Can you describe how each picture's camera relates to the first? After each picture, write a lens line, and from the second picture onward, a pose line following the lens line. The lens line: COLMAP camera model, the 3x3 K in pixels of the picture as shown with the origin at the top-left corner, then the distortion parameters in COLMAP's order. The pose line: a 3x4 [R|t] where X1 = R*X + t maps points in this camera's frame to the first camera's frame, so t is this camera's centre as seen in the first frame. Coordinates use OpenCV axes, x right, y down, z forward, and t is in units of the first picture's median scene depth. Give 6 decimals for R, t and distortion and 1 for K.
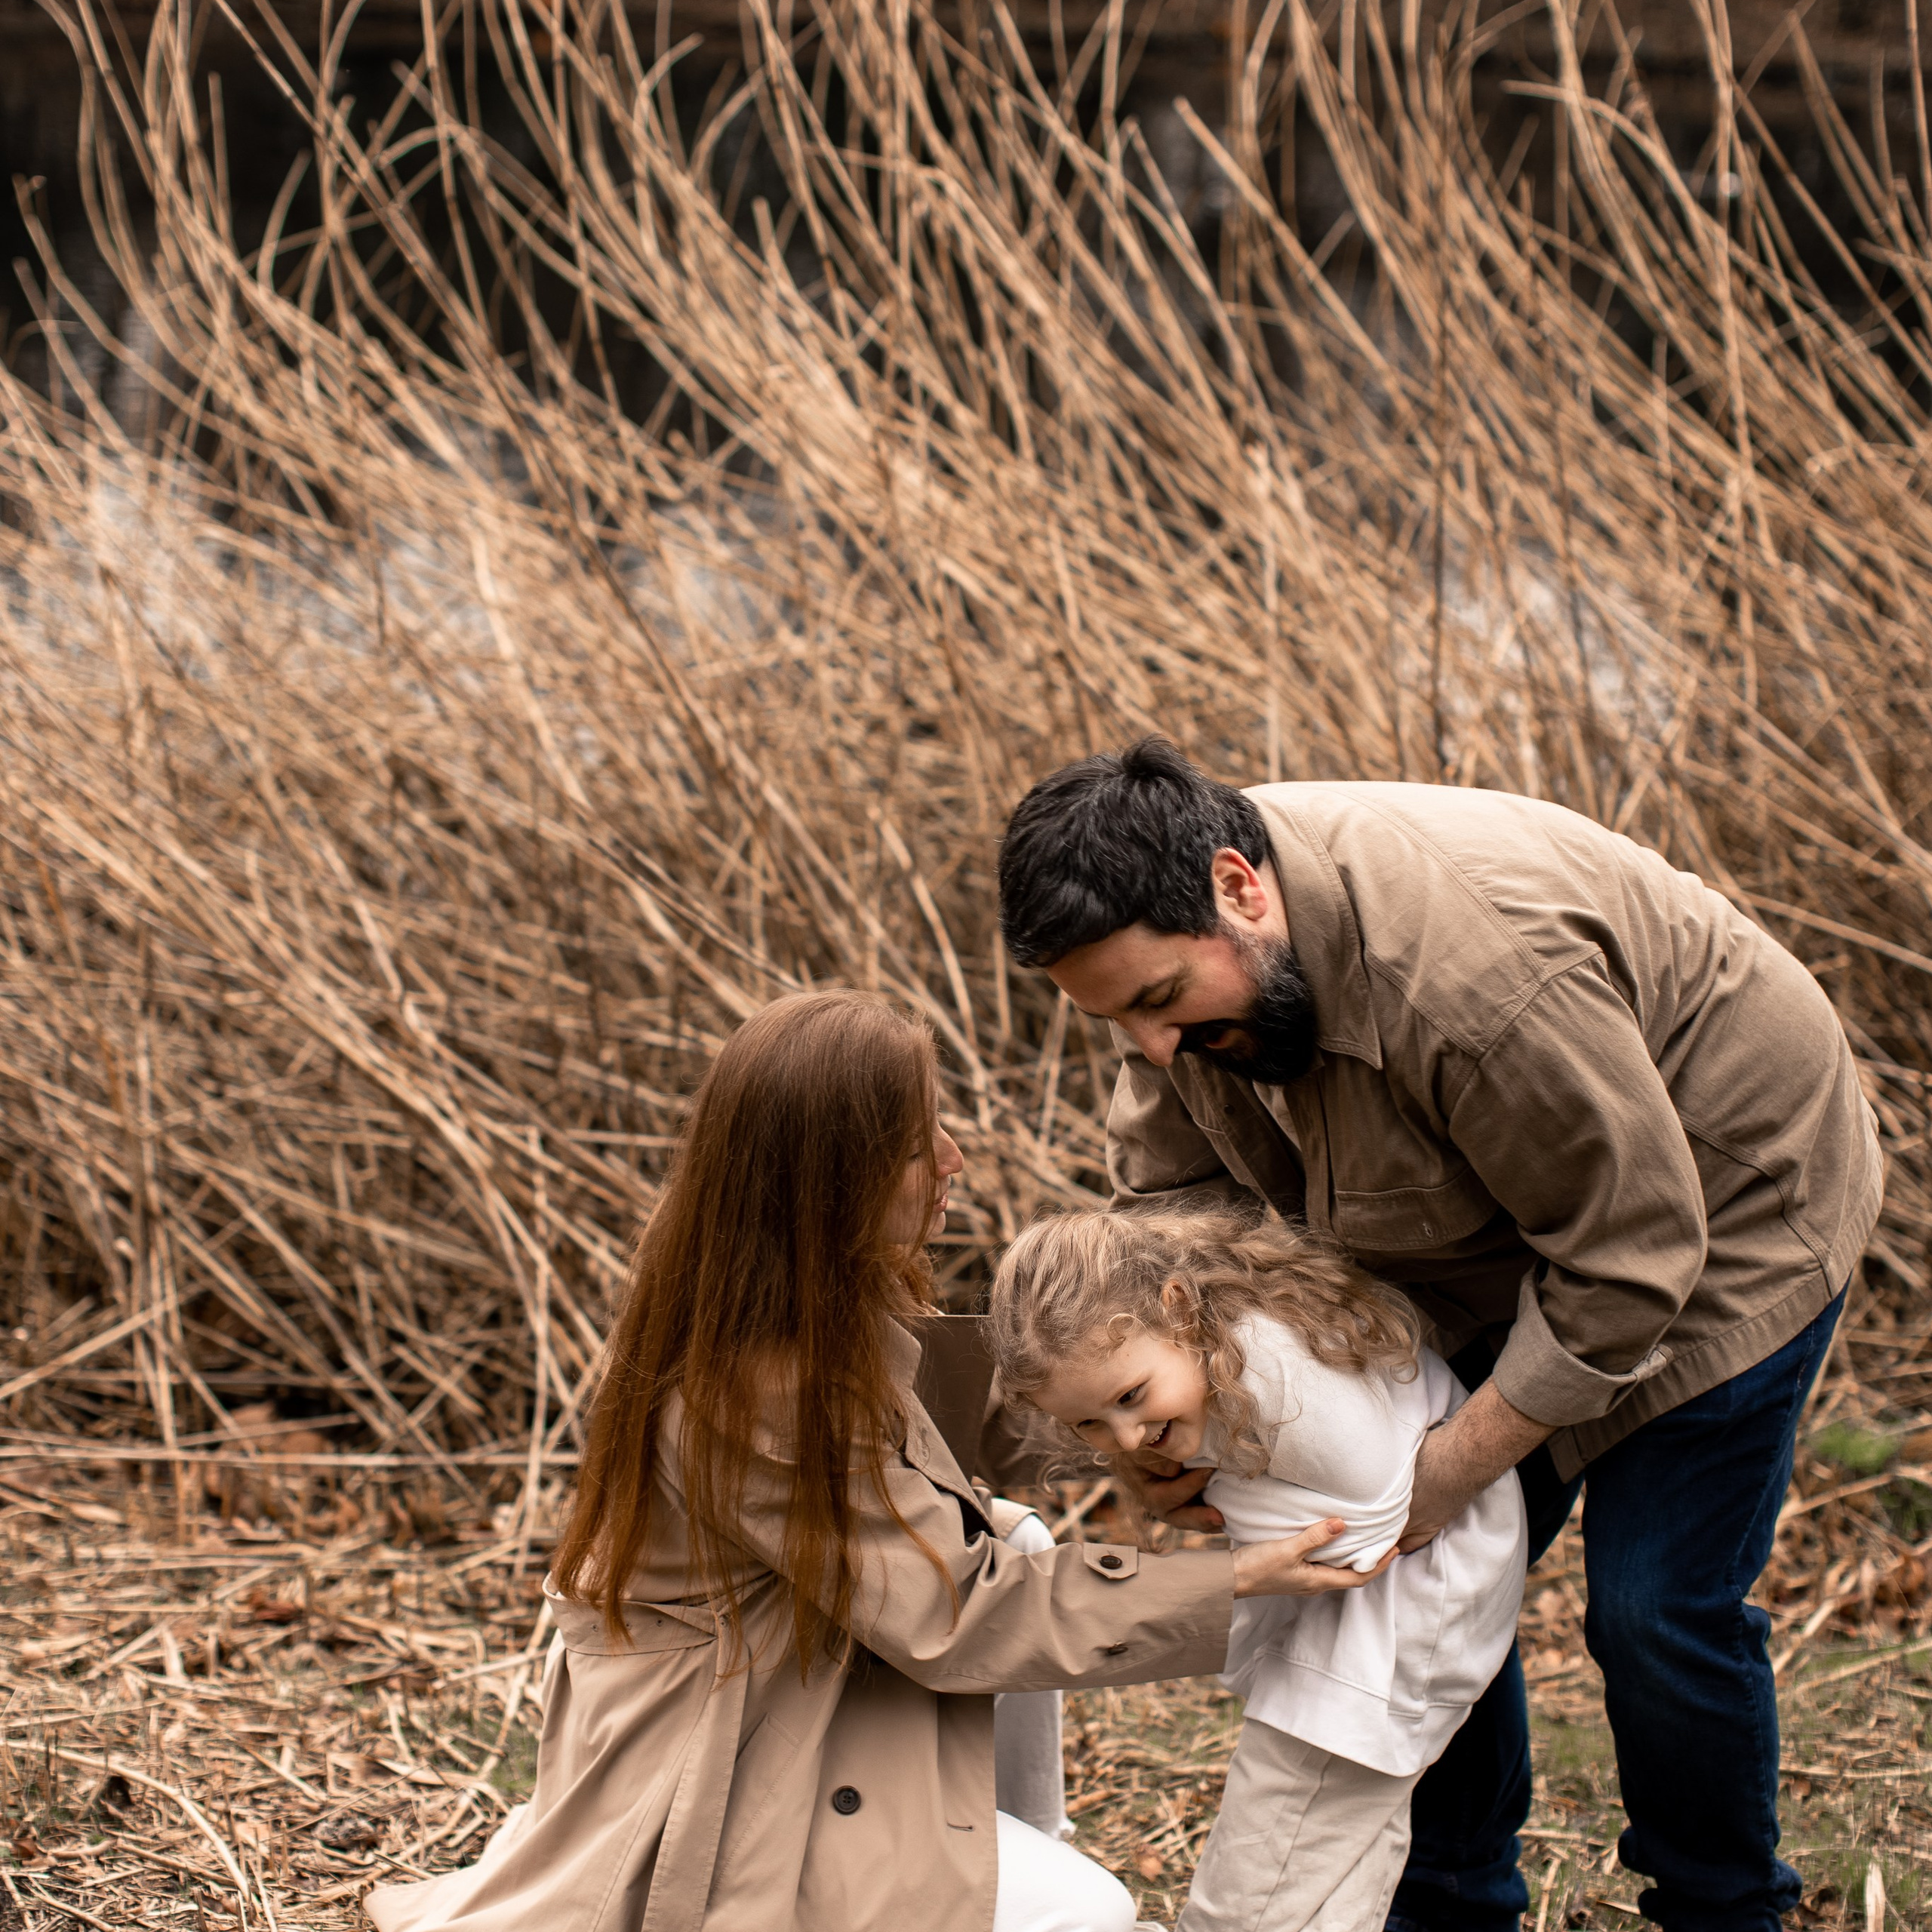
lens RADIAL K [[4188.3, 0, 966.0], [0, 4188.3, 966.0], [0, 0, 1]] dist [-0.181598, 0.403045]
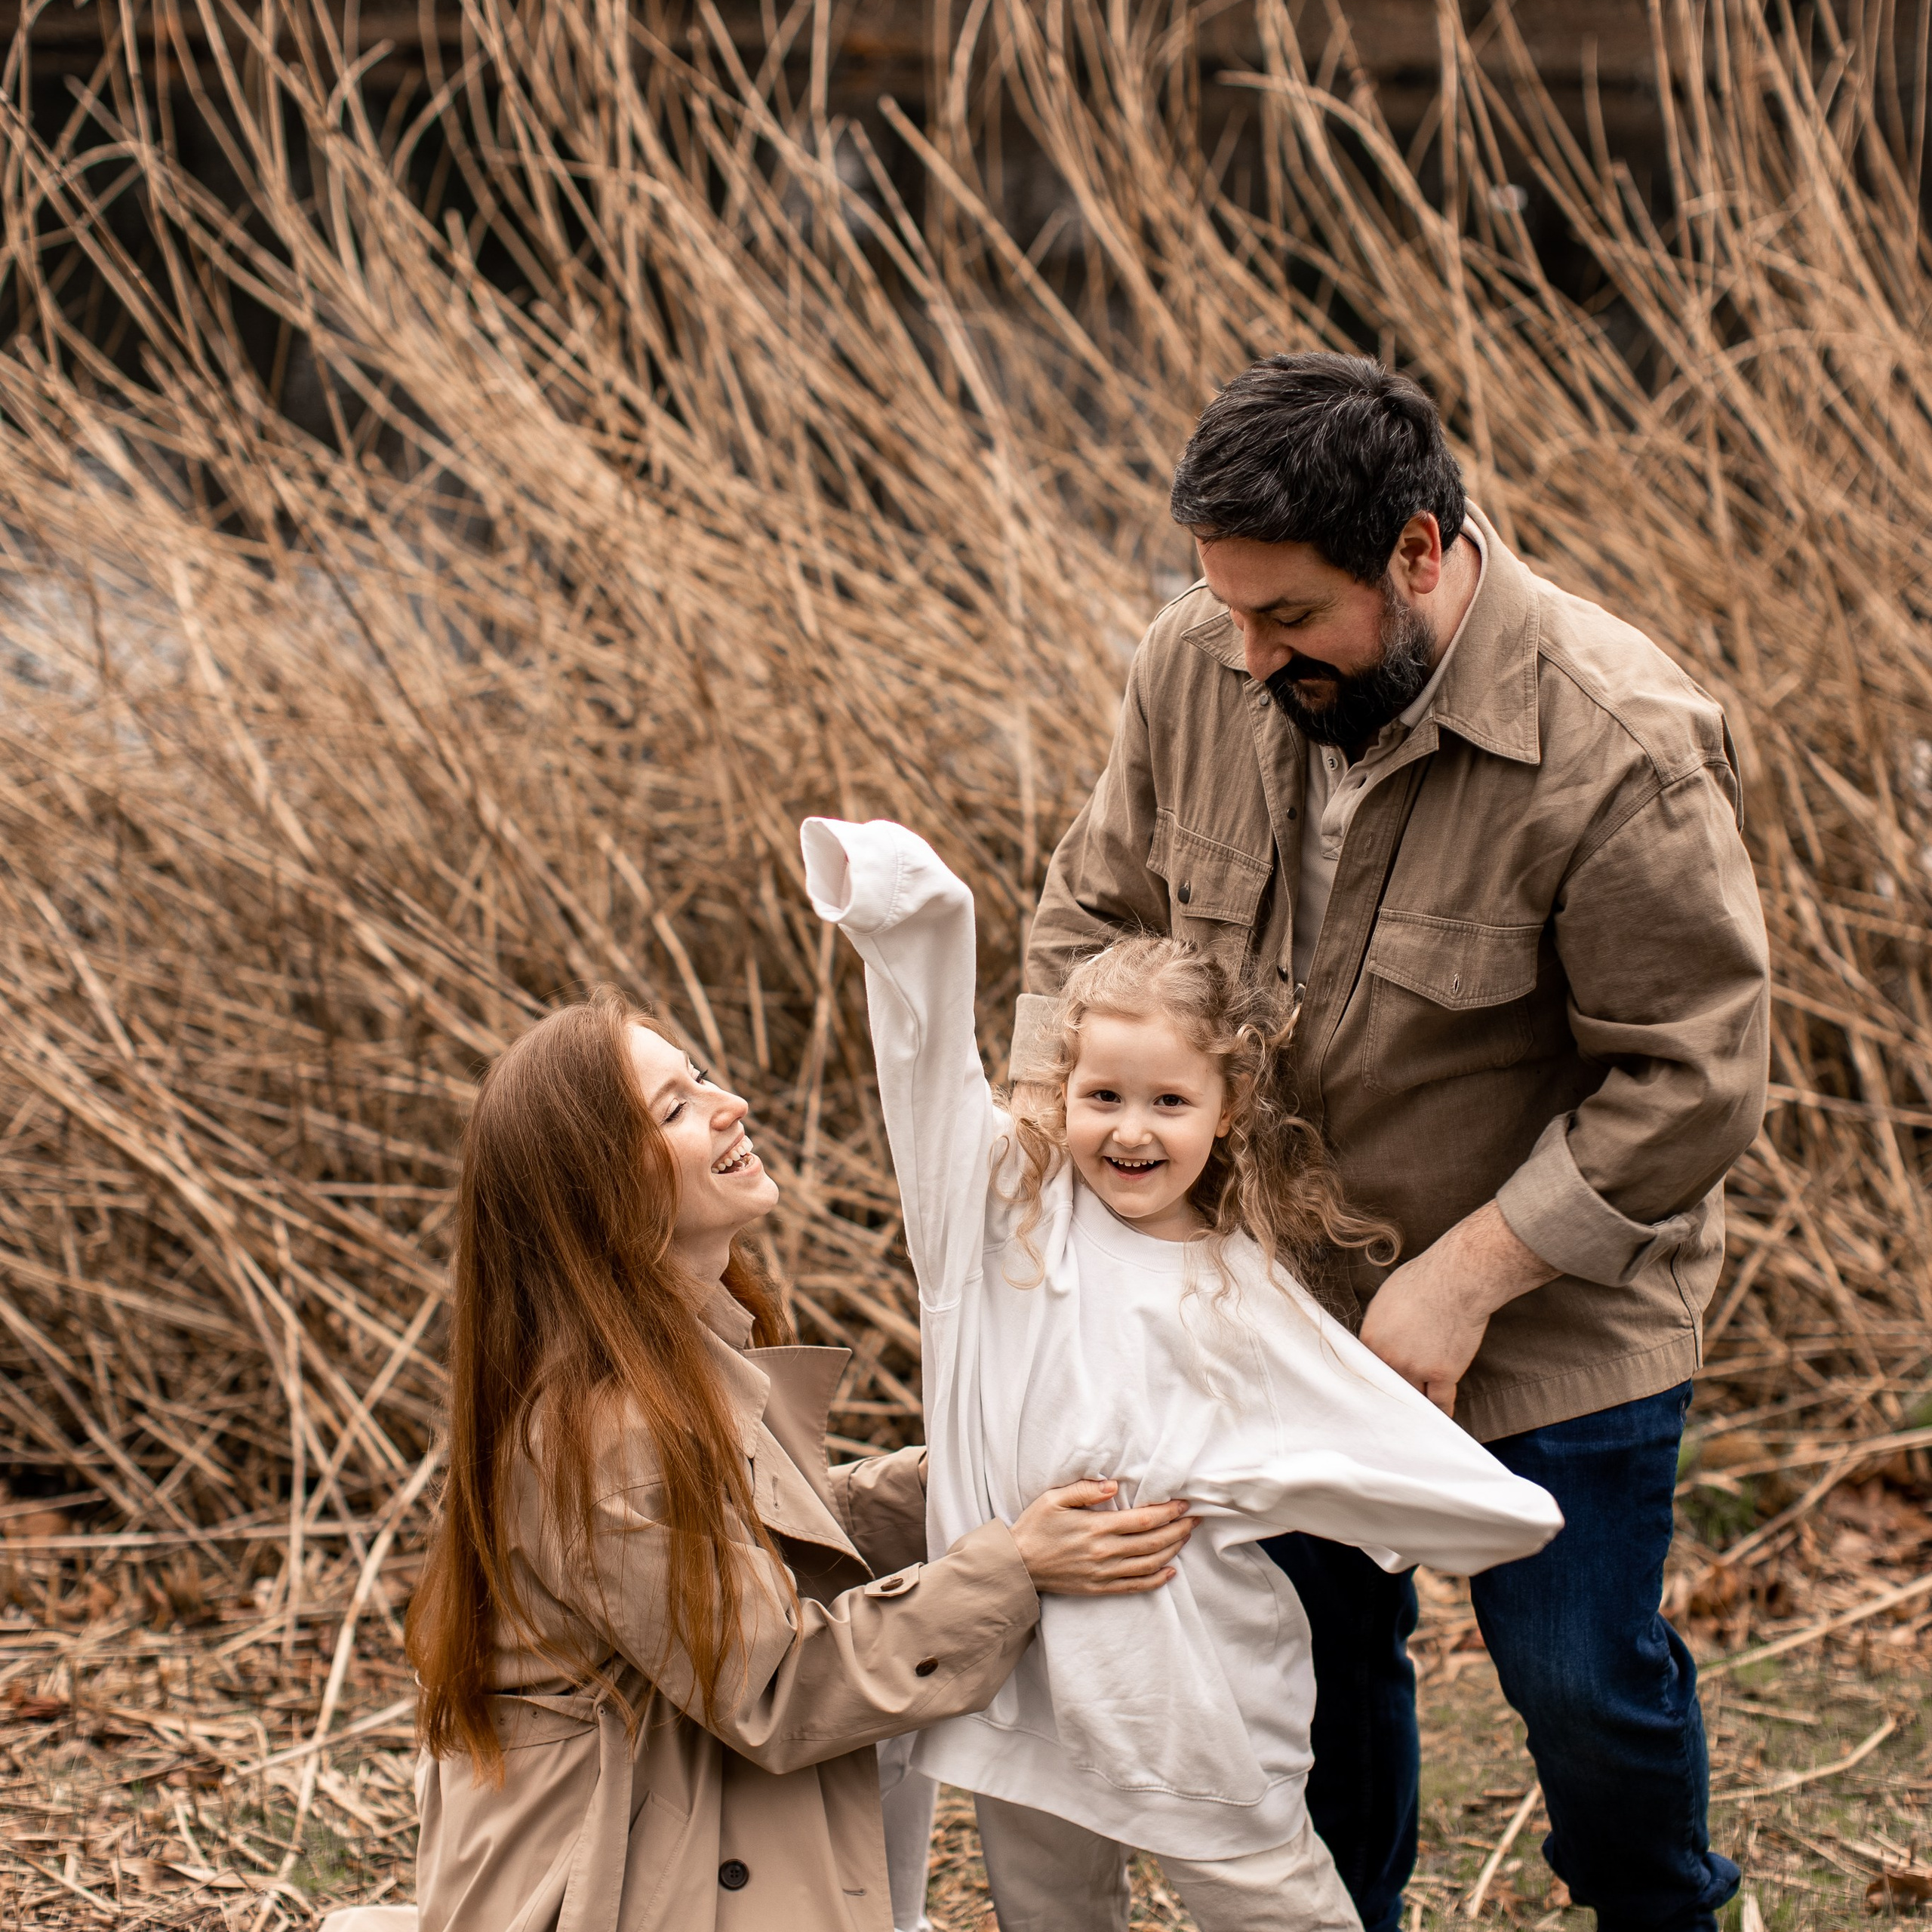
lens RADIAL K [[4188.3, 0, 966.0], [0, 4188.3, 966.0], [0, 0, 1]] dist [-0.181598, 0.403045]
pose [[0.995631, -0.036279, 0.086036, -0.026956], [0.036715, 0.999320, -0.003494, -0.001690], [-0.085850, 0.006638, 0.996286, 0.037987]]
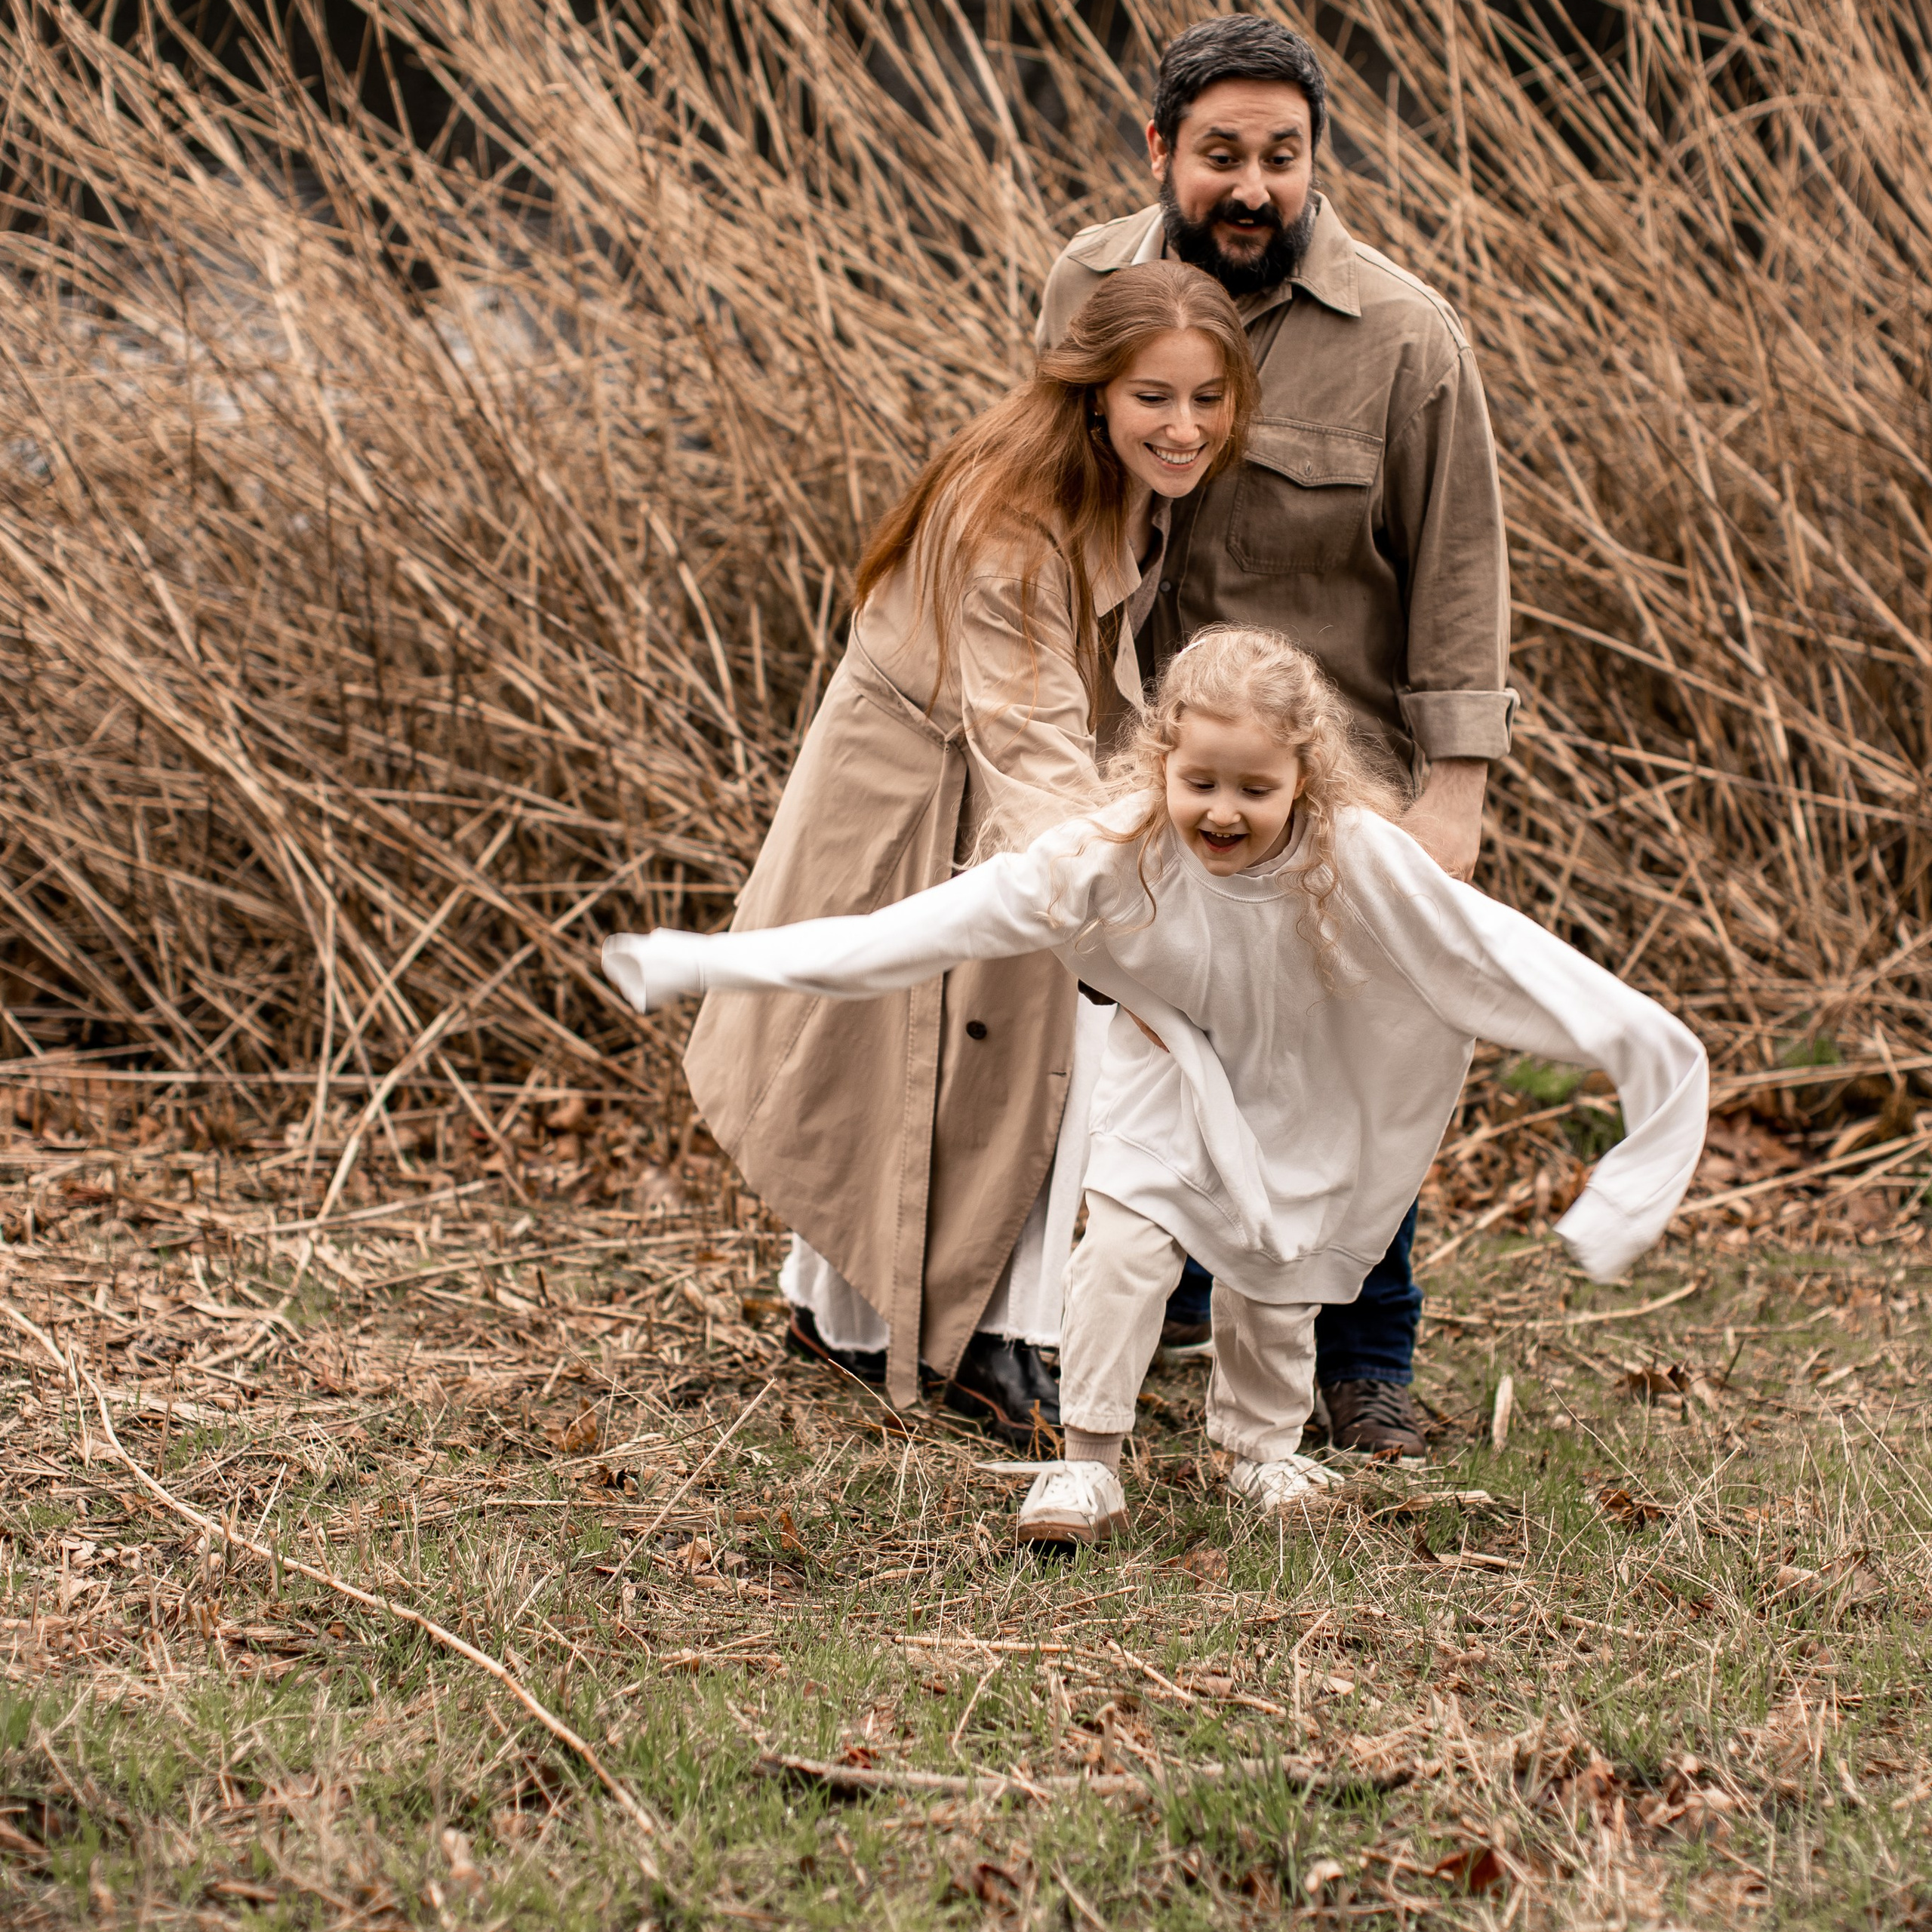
lens RADIAL K [[4428.9, 0, 1042.2], [0, 4428.9, 837.9], [0, 0, 1]] dist [-0.179446, 0.383220]
pose [[0.998162, 0.003653, 0.060490, 0.013443], [-0.004333, 0.999929, 0.011116, 0.040502], [-0.060445, -0.011357, 0.998107, -0.149586]]
